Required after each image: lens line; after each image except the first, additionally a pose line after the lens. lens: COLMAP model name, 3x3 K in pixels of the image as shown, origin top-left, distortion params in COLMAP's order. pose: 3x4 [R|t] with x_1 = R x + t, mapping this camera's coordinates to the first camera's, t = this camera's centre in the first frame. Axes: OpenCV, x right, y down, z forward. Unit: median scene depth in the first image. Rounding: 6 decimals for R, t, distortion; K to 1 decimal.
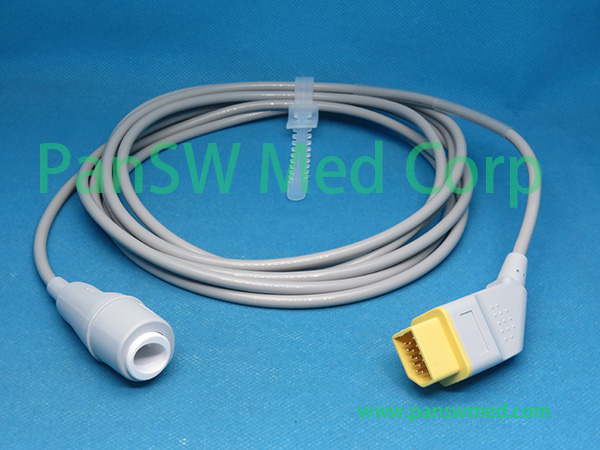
lens RADIAL K [[1007.2, 0, 300.0], [0, 1007.2, 225.1], [0, 0, 1]] dist [-0.115938, 0.000000]
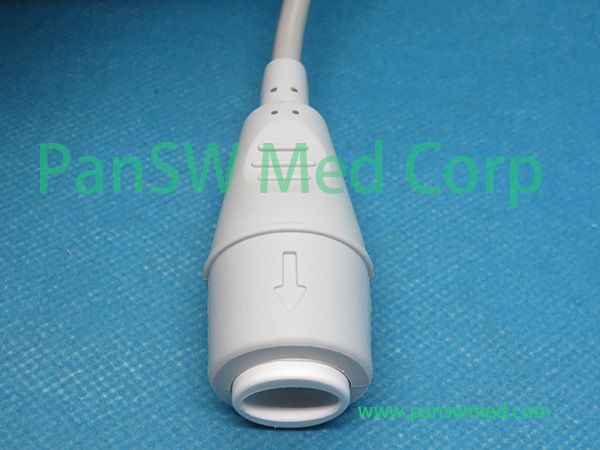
lens RADIAL K [[1007.2, 0, 300.0], [0, 1007.2, 224.9], [0, 0, 1]] dist [-0.115938, 0.000000]
pose [[0.998684, 0.051150, -0.003855, 0.087873], [-0.048163, 0.960905, 0.272657, 0.103723], [0.017651, -0.272112, 0.962104, 0.396384]]
